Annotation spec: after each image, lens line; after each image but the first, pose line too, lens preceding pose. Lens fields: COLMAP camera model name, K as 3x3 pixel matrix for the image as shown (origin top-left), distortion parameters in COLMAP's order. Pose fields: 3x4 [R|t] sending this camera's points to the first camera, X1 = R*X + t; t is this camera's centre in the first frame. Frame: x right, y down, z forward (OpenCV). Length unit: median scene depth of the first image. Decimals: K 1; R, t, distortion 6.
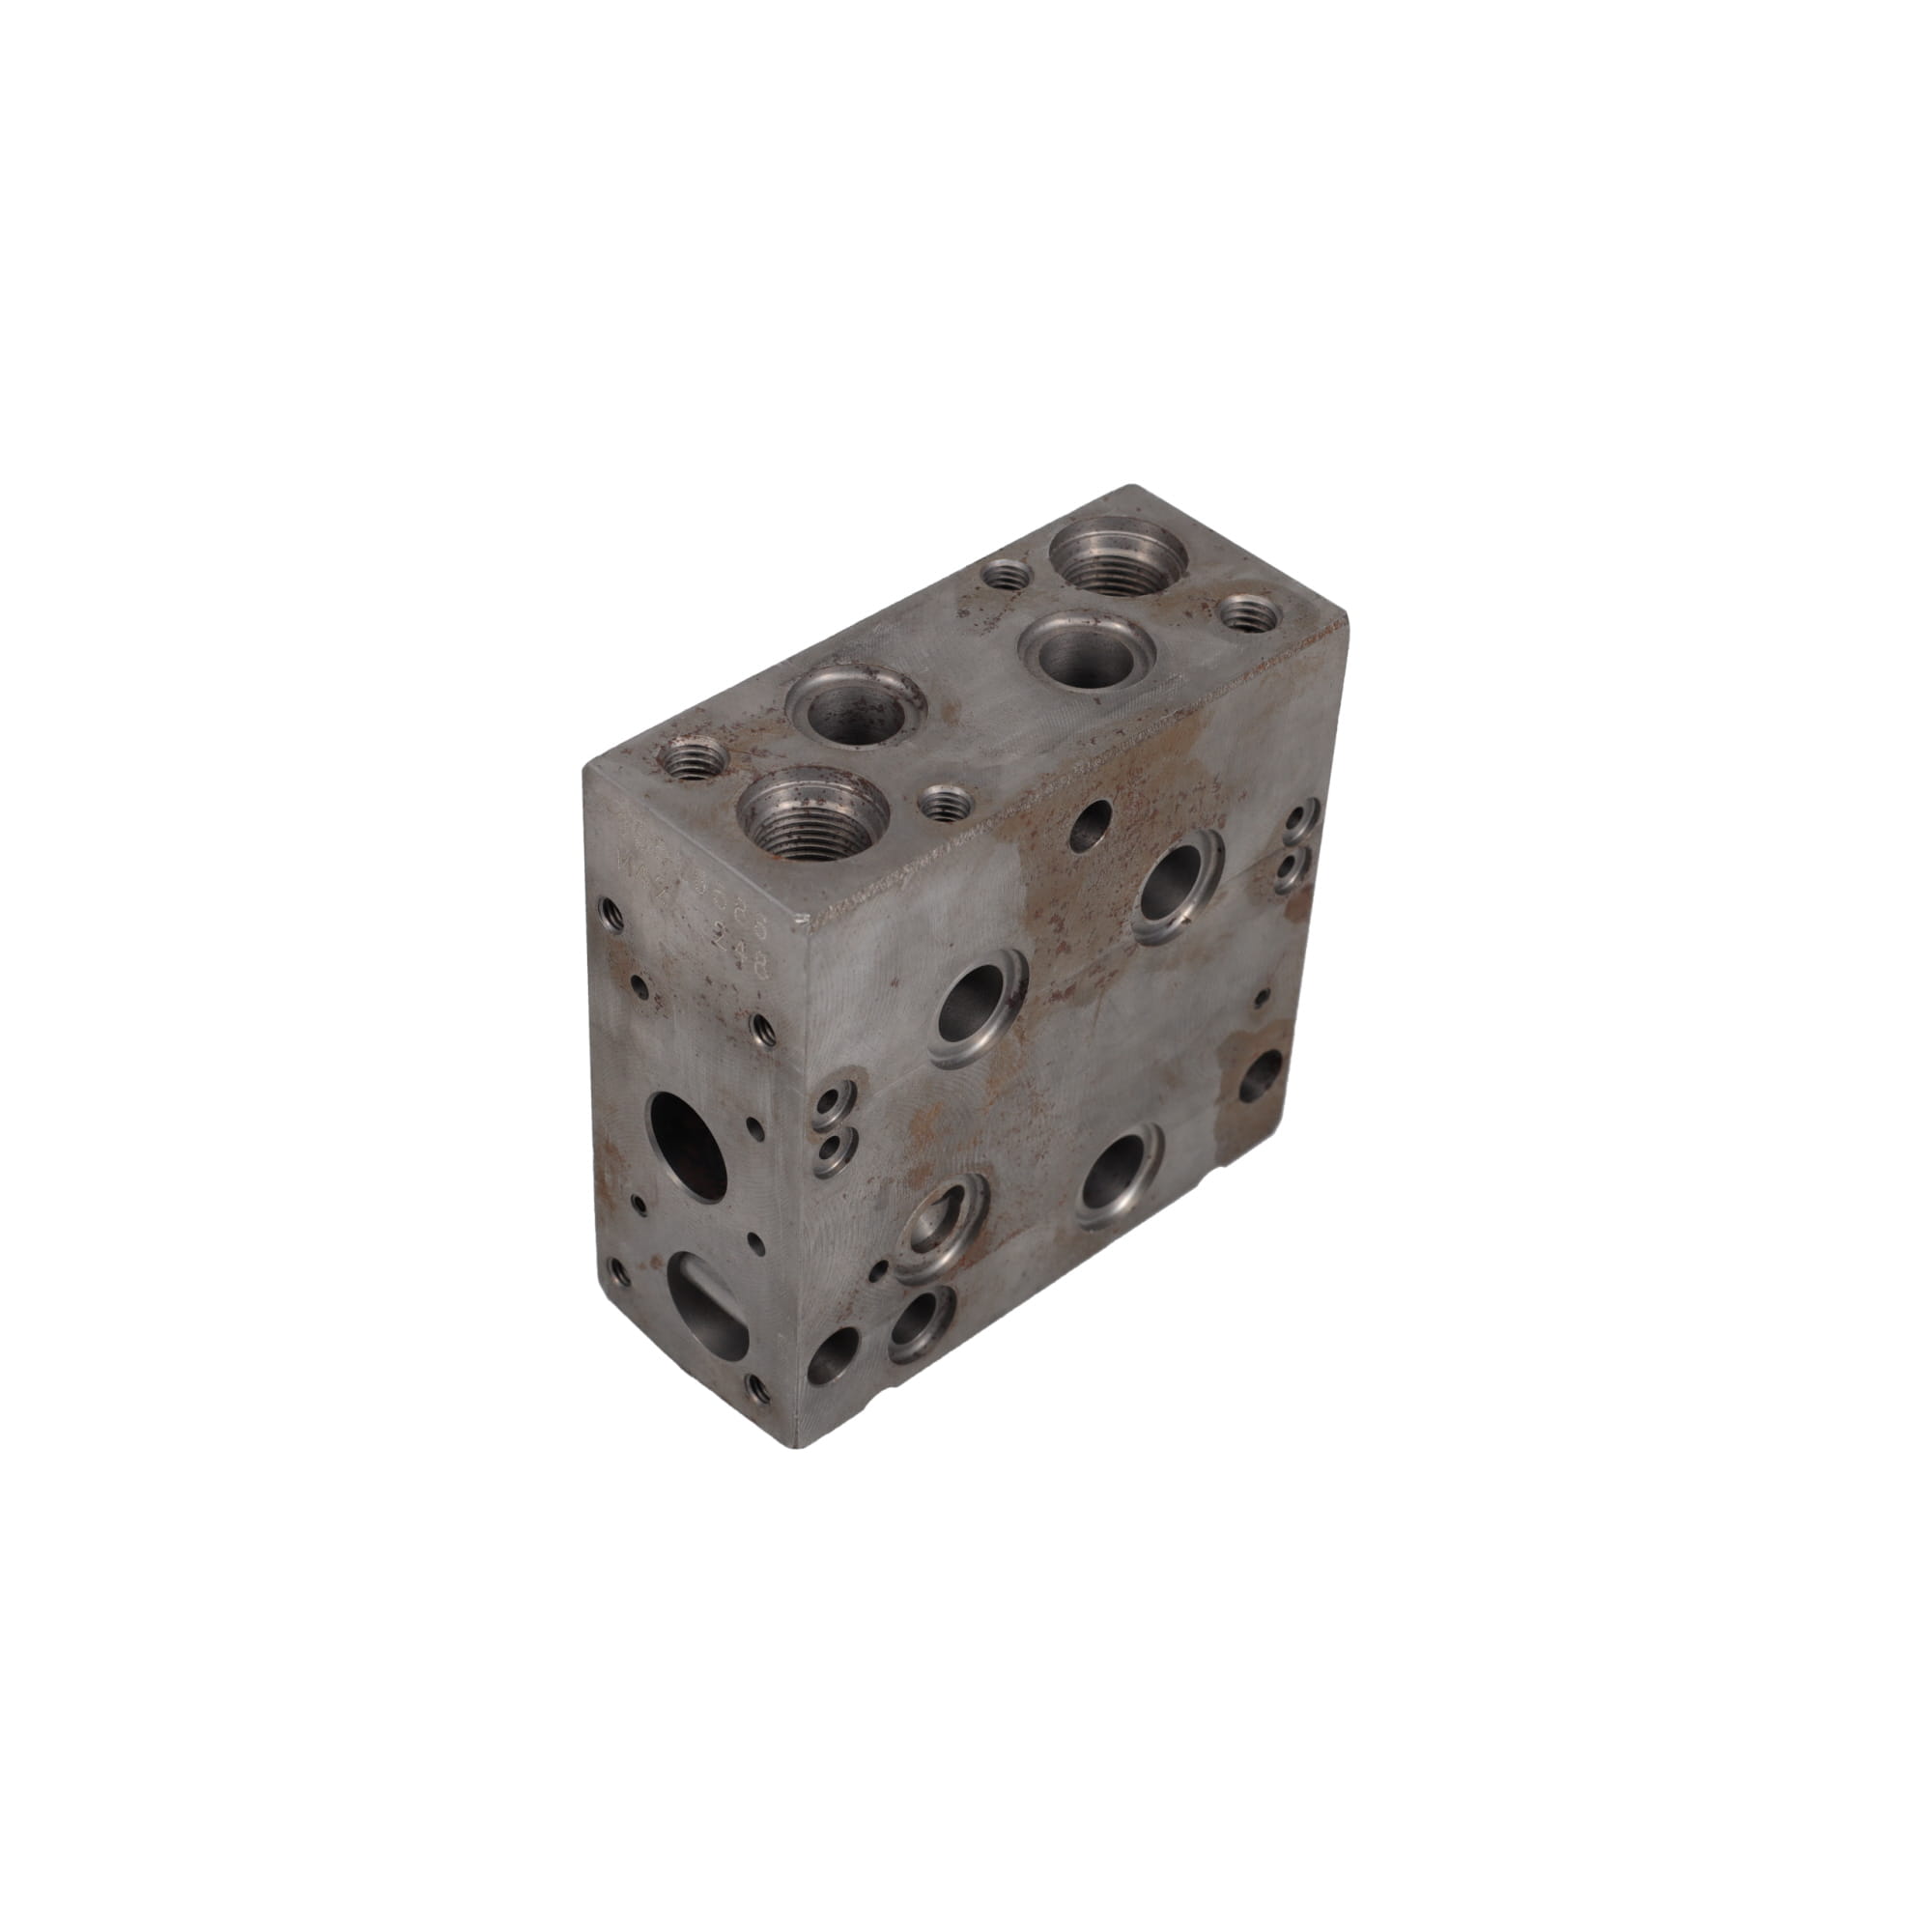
lens RADIAL K [[3642.4, 0, 966.0], [0, 3642.4, 966.0], [0, 0, 1]] dist [0.025848, 0.012400]
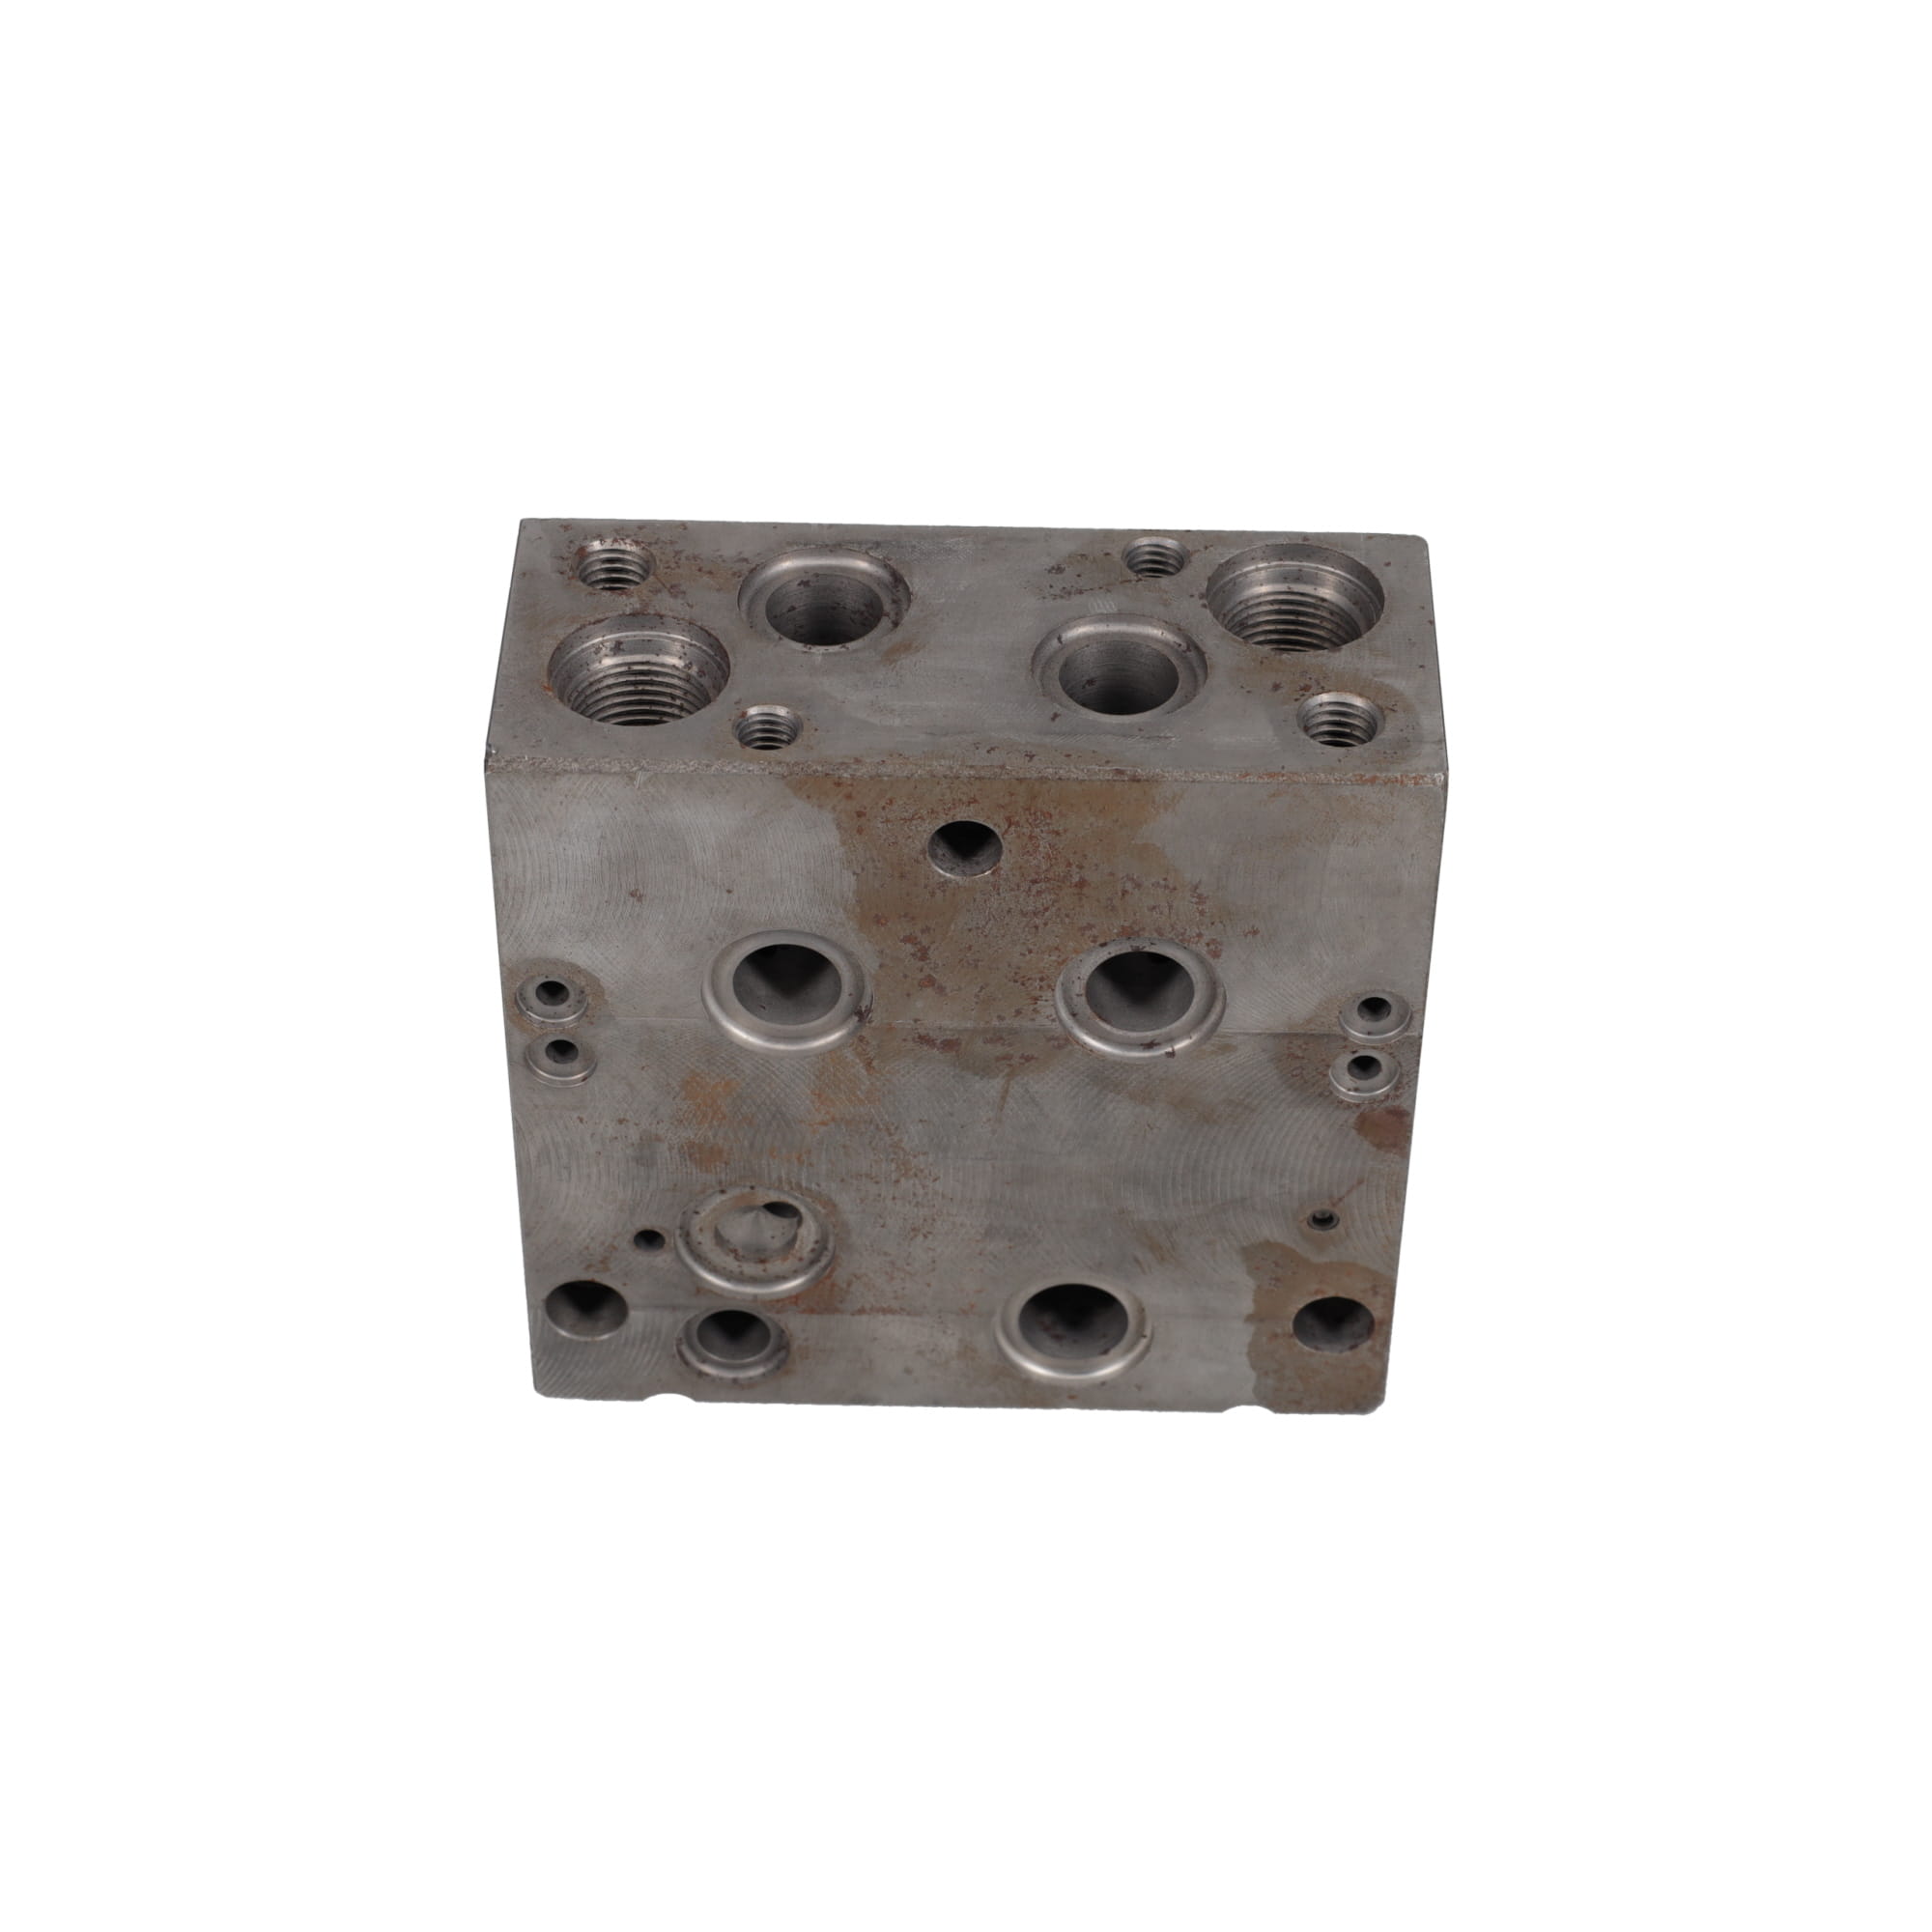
lens RADIAL K [[4557.5, 0, 966.0], [0, 4557.5, 966.0], [0, 0, 1]] dist [0.011326, -0.108001]
pose [[0.709036, 0.440383, -0.550755, 0.587758], [-0.446197, 0.884968, 0.133190, -0.146673], [0.546055, 0.151309, 0.823972, 0.172978]]
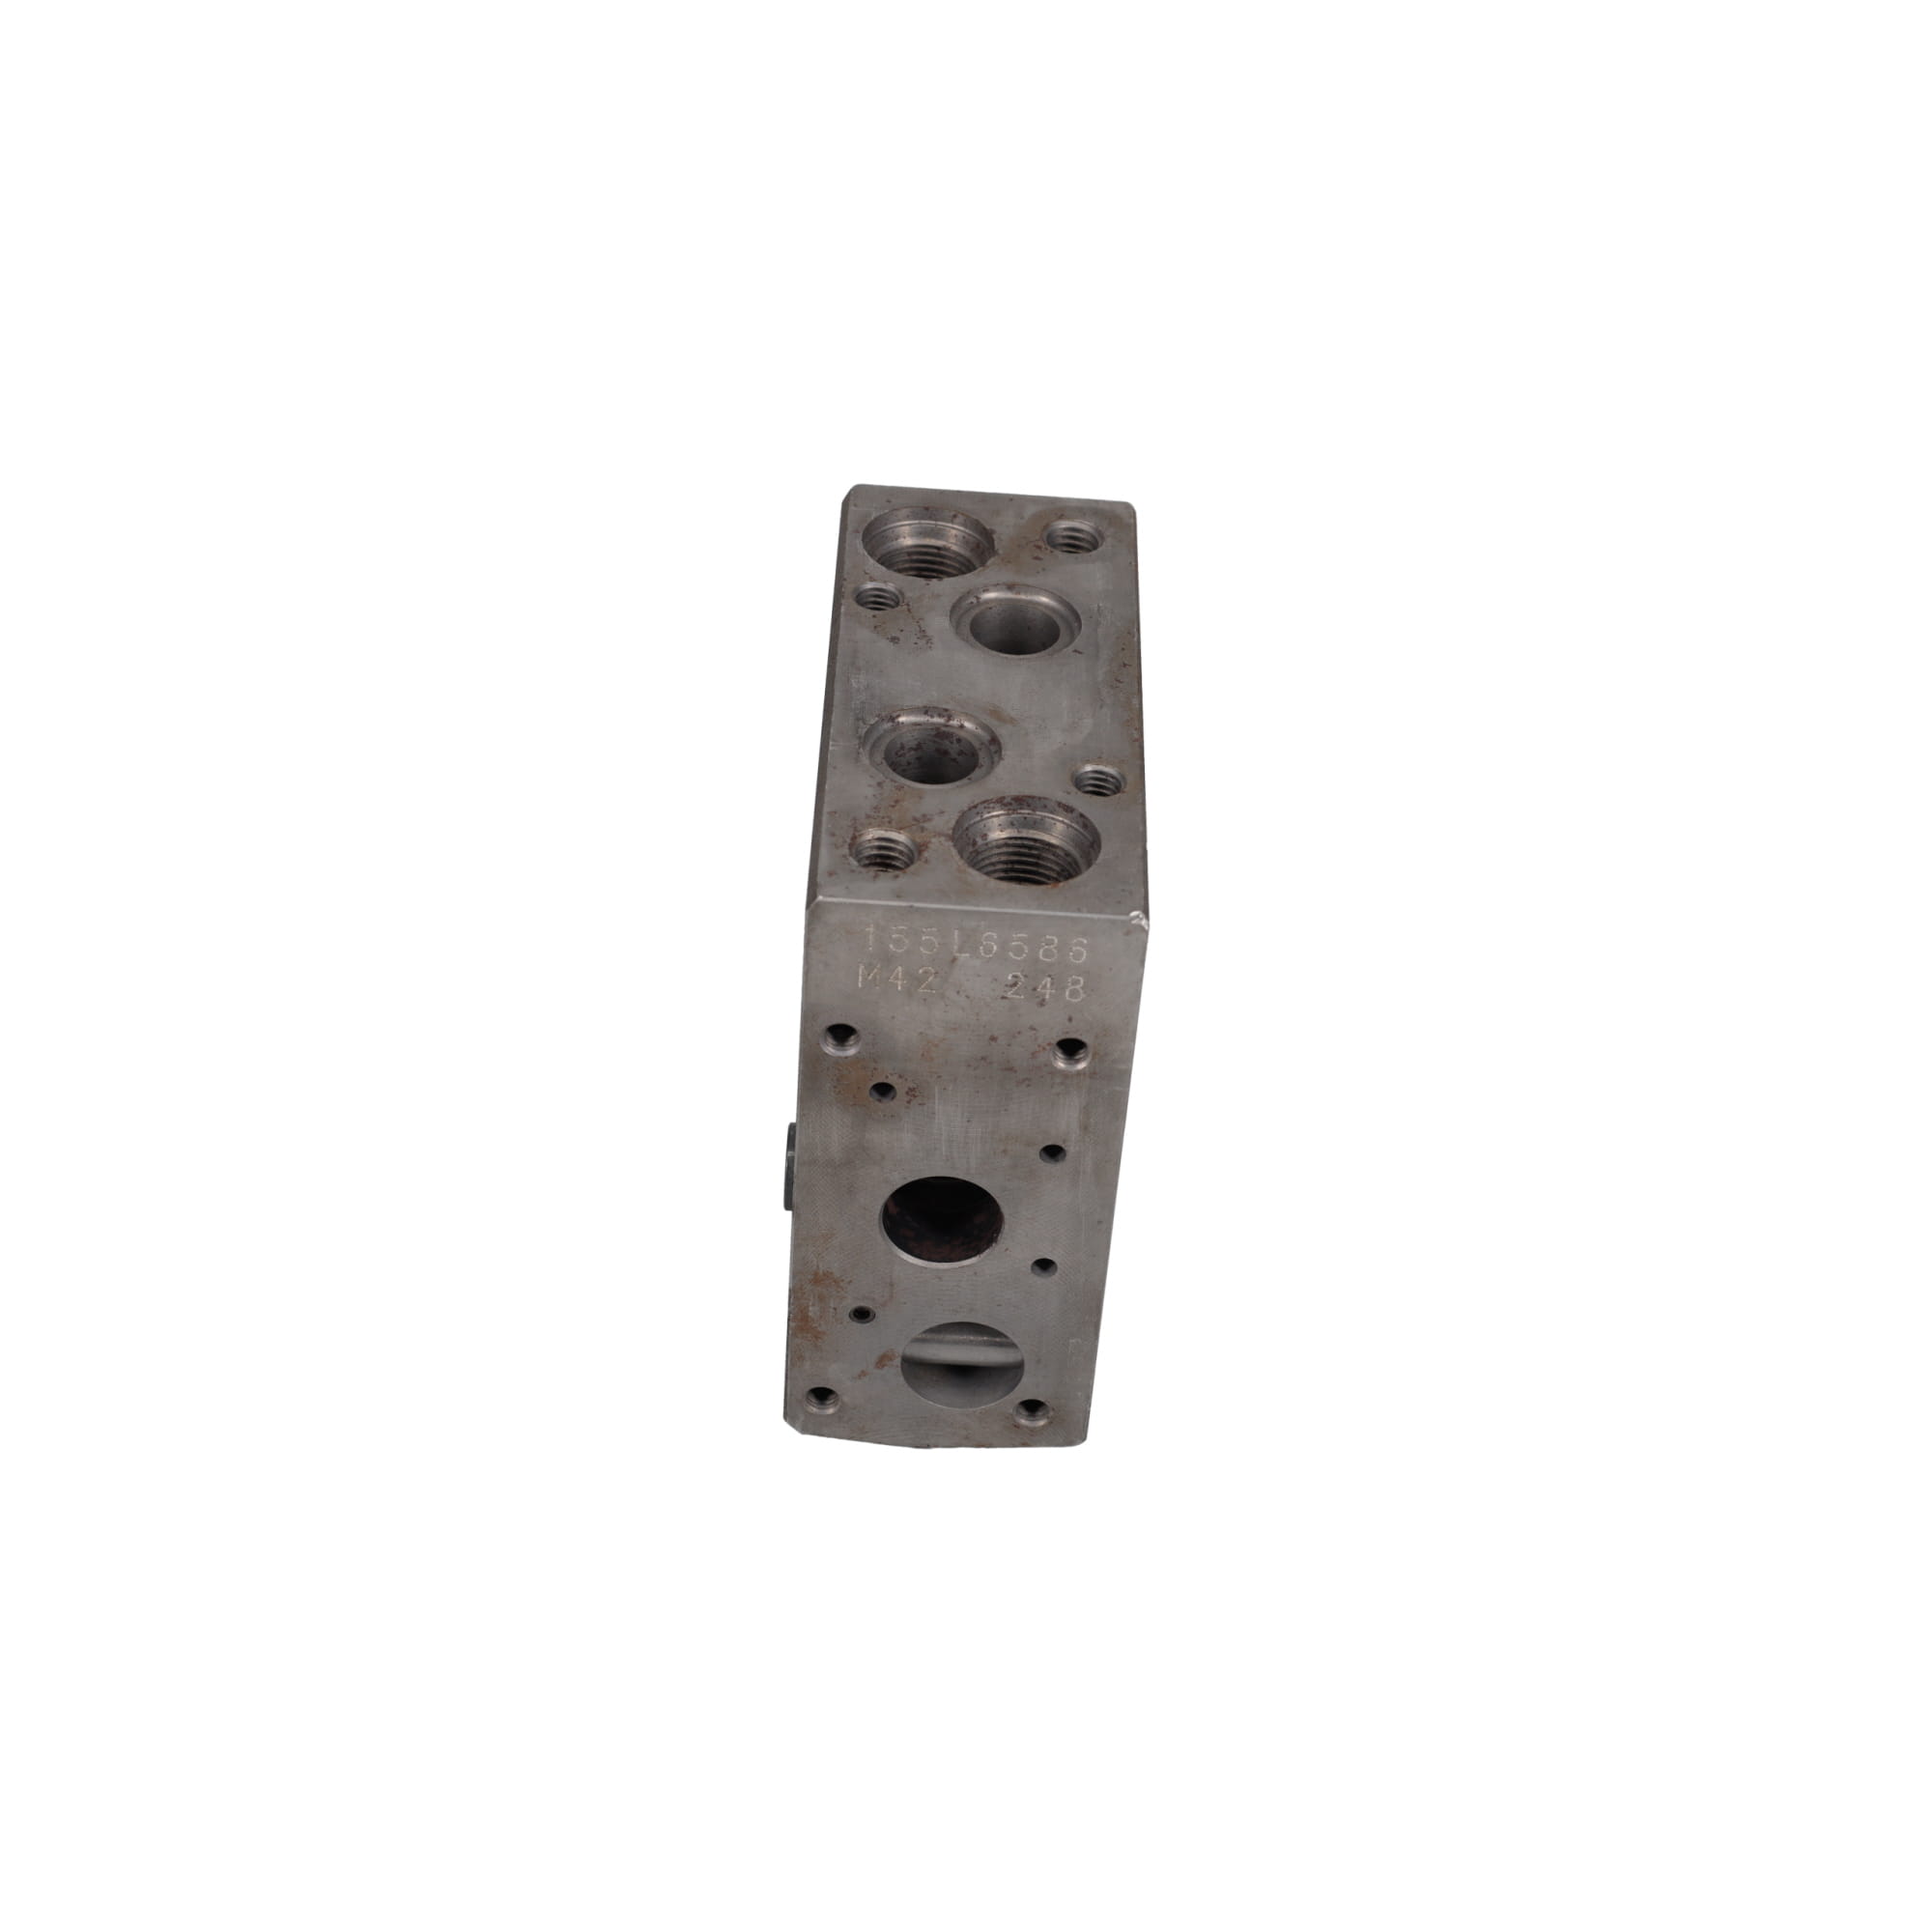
lens RADIAL K [[3642.4, 0, 966.0], [0, 3642.4, 966.0], [0, 0, 1]] dist [0.025848, 0.012400]
pose [[0.708649, -0.447737, 0.545297, -0.601403], [0.439669, 0.884680, 0.155022, -0.168808], [-0.551822, 0.129894, 0.823784, 0.149085]]
